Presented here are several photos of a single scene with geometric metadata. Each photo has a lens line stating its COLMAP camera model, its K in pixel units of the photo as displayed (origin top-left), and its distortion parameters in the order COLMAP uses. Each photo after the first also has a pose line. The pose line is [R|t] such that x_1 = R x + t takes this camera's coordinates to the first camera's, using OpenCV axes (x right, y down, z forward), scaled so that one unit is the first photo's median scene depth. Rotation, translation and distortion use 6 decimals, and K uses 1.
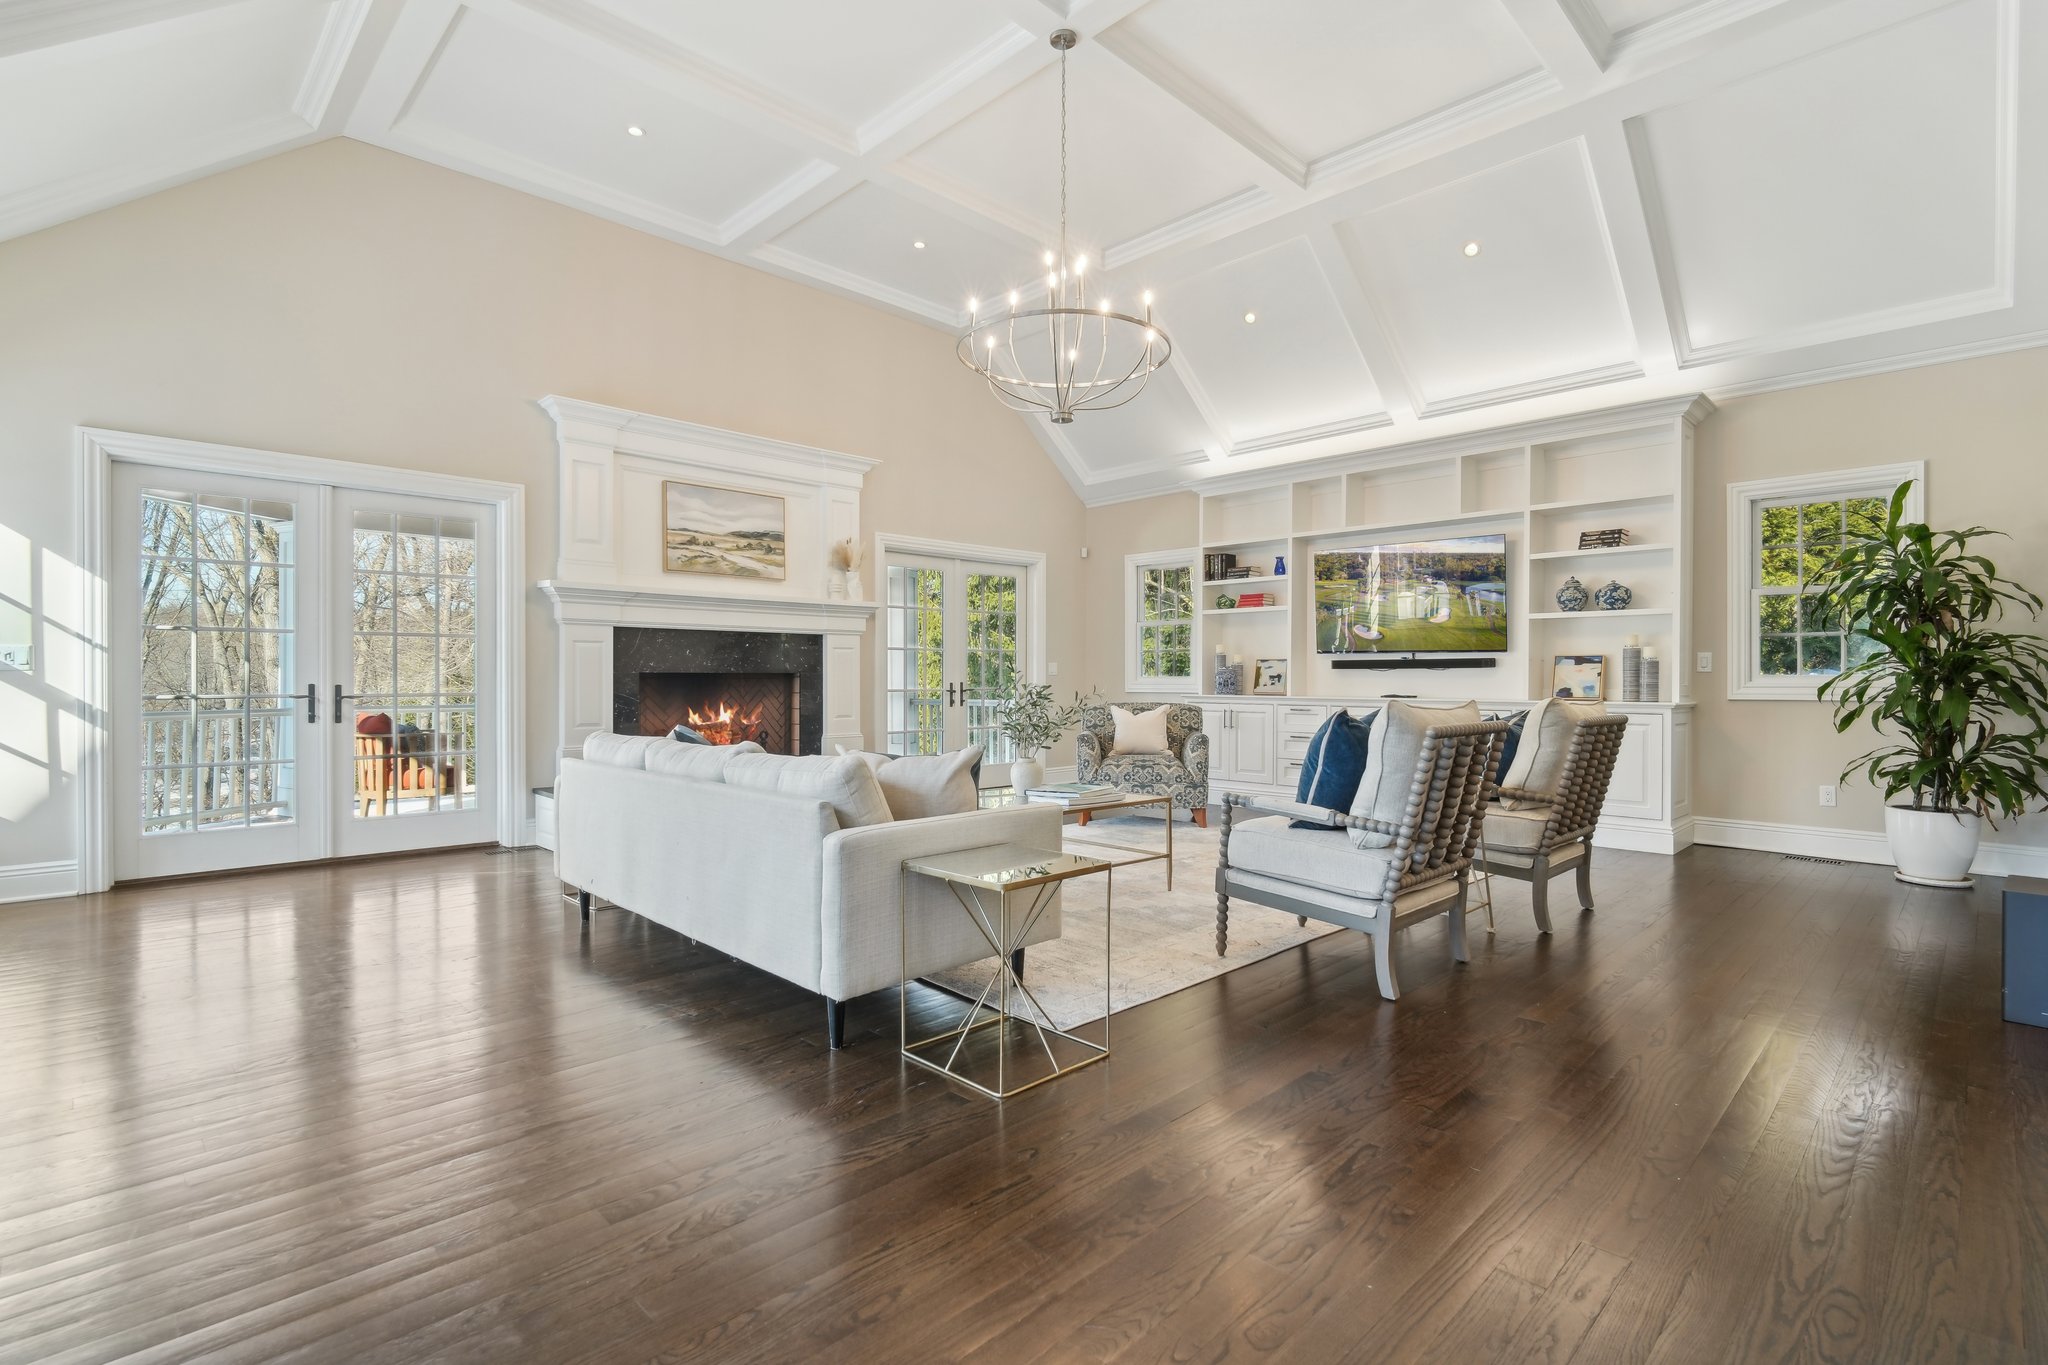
lens RADIAL K [[979.0, 0, 1024.4], [0, 979.0, 691.0], [0, 0, 1]] dist [-0.002537, 0.000320]
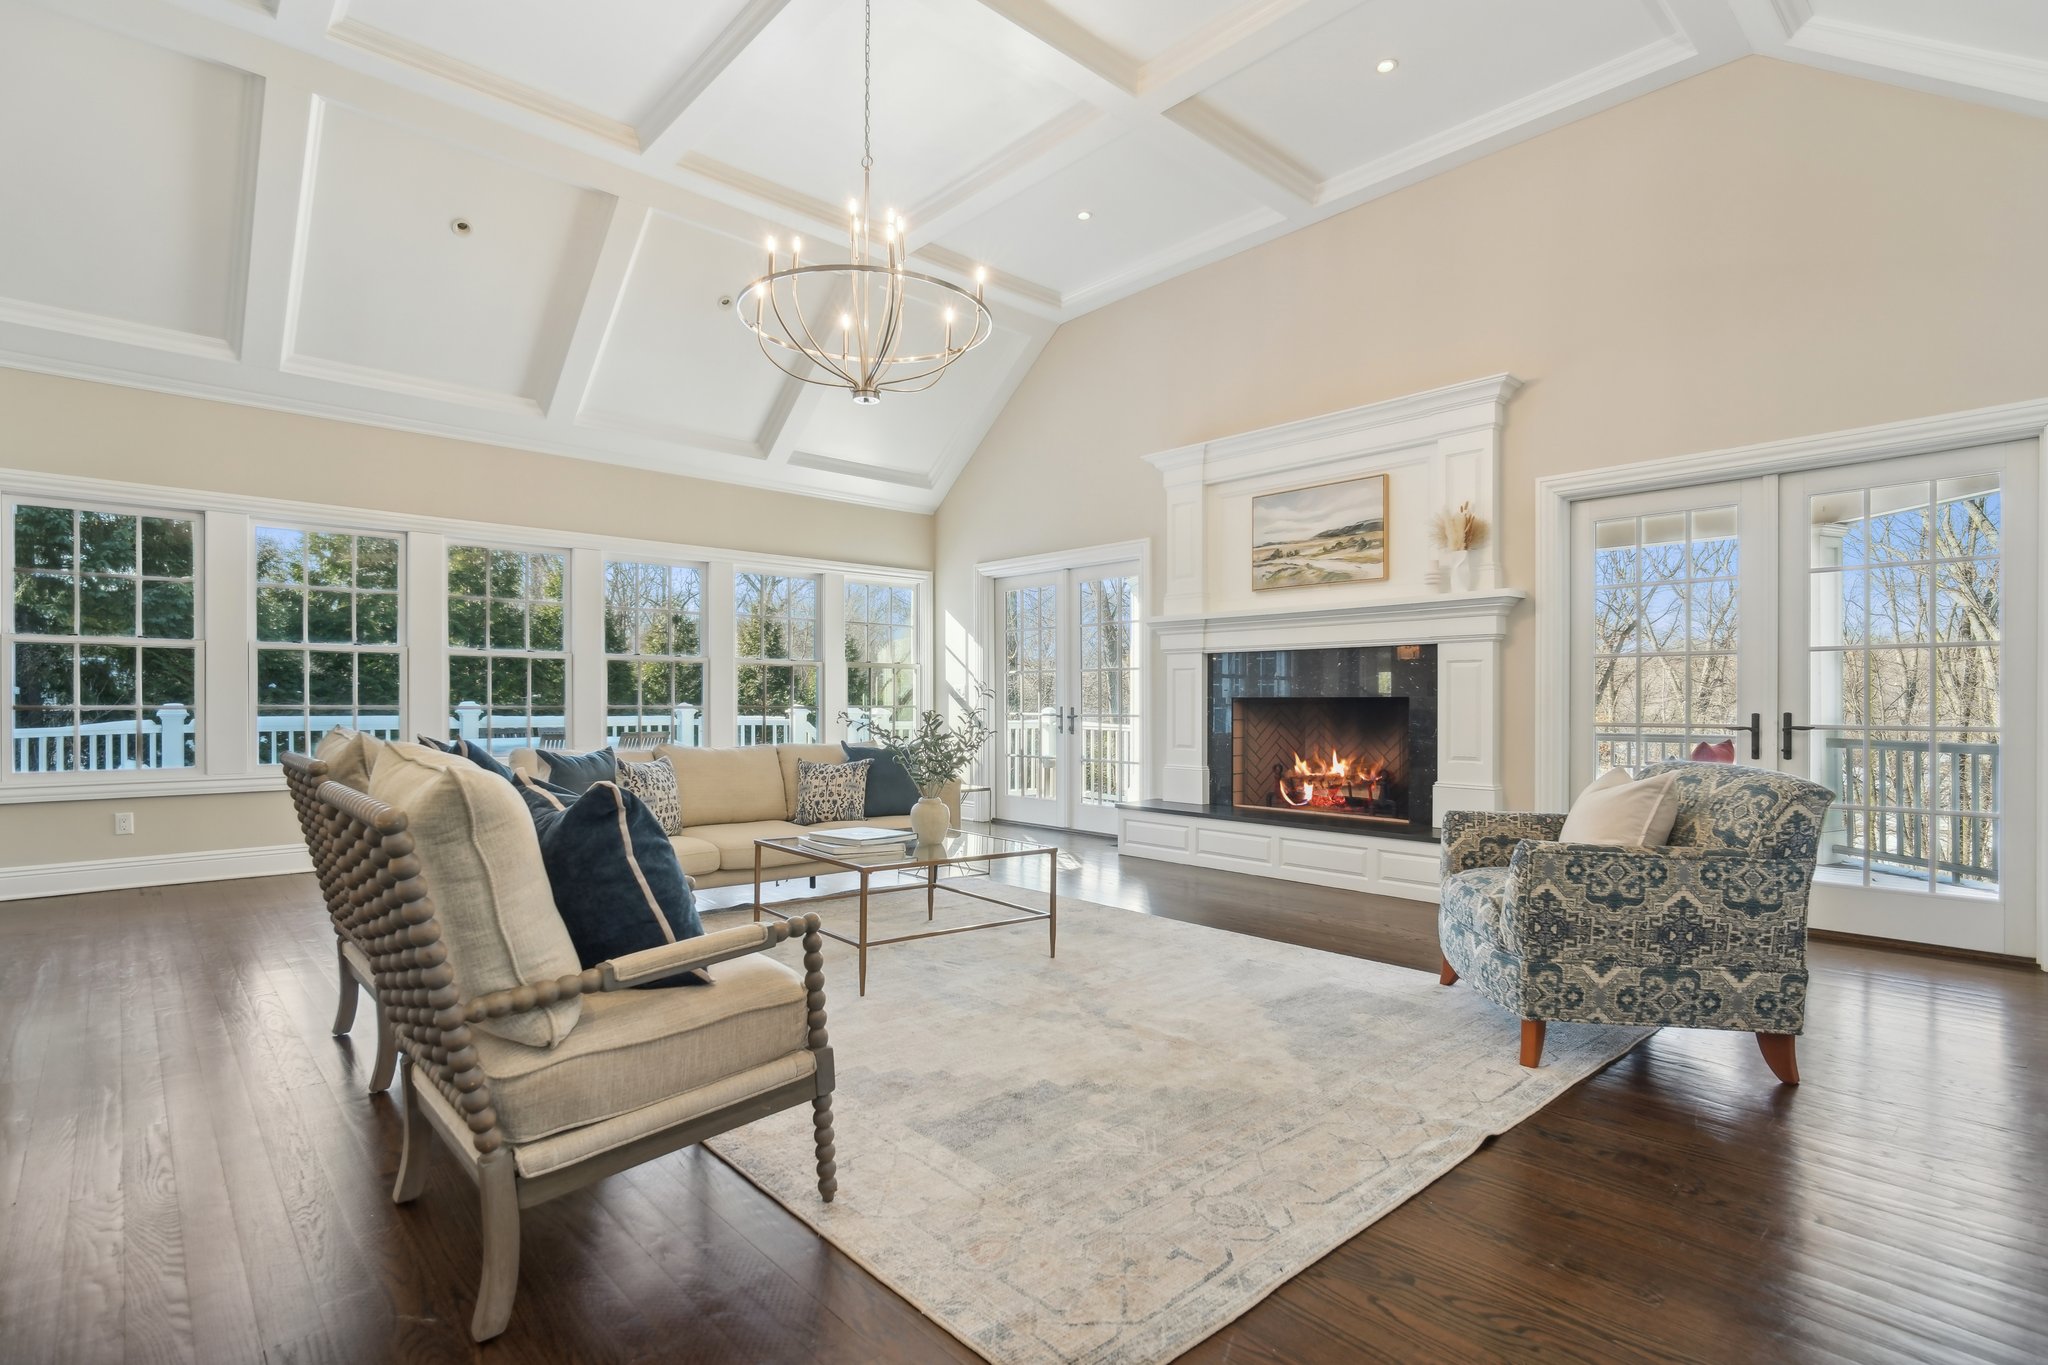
lens RADIAL K [[979.0, 0, 1024.4], [0, 979.0, 691.0], [0, 0, 1]] dist [-0.002537, 0.000320]
pose [[-0.041996, -0.013800, -0.999022, 0.564195], [-0.019260, 0.999730, -0.013000, -0.008214], [0.998932, 0.018695, -0.042251, 0.773532]]
